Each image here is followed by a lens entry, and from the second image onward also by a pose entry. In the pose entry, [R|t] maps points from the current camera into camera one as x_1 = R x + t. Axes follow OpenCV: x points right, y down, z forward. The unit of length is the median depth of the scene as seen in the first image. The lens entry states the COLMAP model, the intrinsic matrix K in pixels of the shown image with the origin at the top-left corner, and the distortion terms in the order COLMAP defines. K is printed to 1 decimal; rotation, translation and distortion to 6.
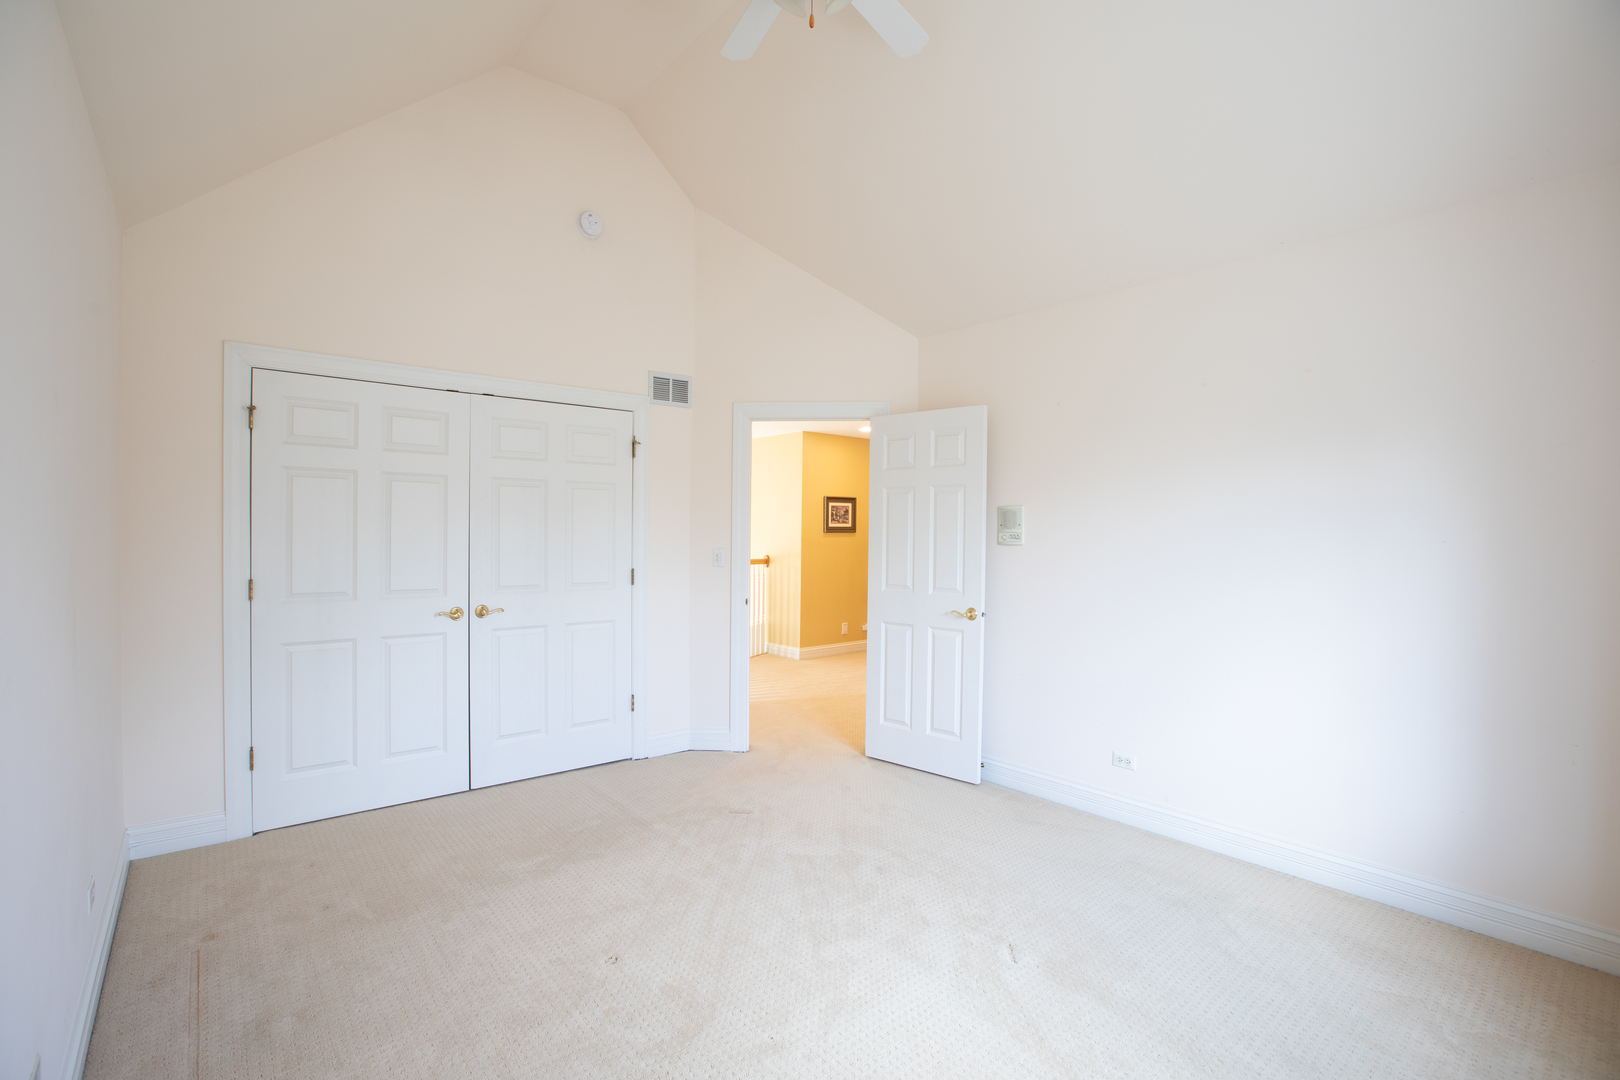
lens RADIAL K [[720.3, 0, 807.0], [0, 720.3, 539.5], [0, 0, 1]] dist [0.000711, 0.000066]
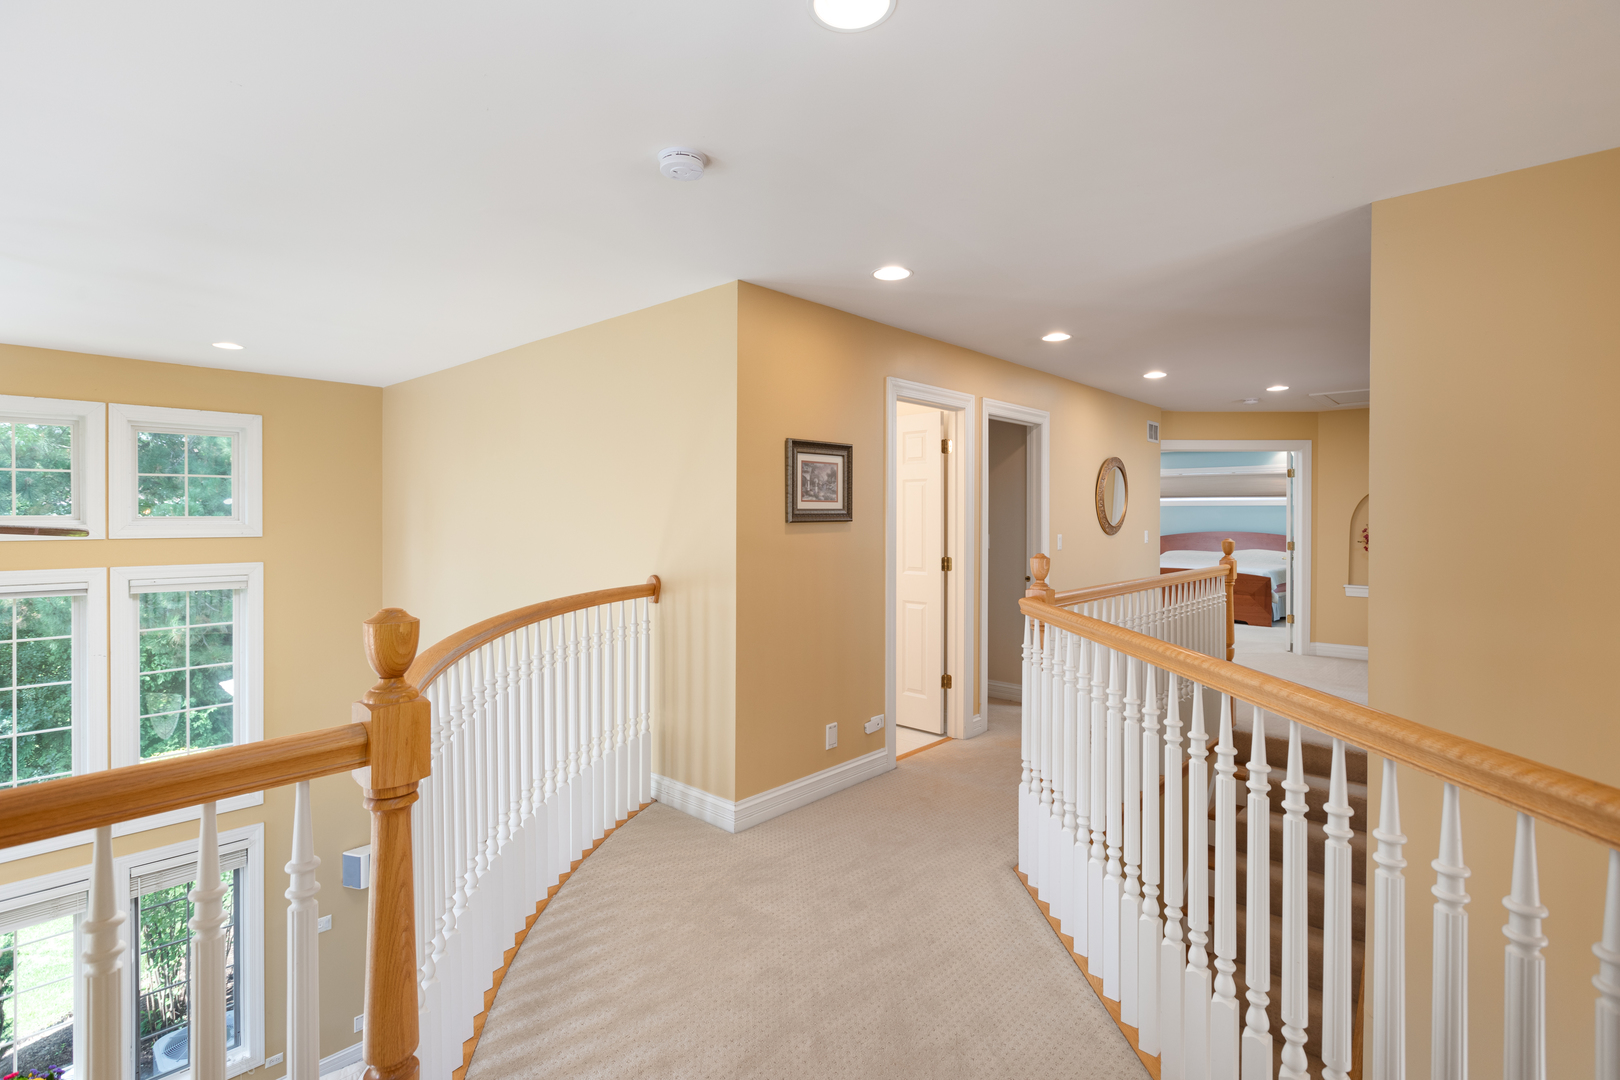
lens RADIAL K [[776.6, 0, 800.5], [0, 776.6, 528.5], [0, 0, 1]] dist [0.000367, 0.000006]
pose [[0.993367, -0.008957, 0.114633, -0.021744], [0.008214, 0.999942, 0.006951, -0.009348], [-0.114689, -0.005963, 0.993384, 0.530497]]
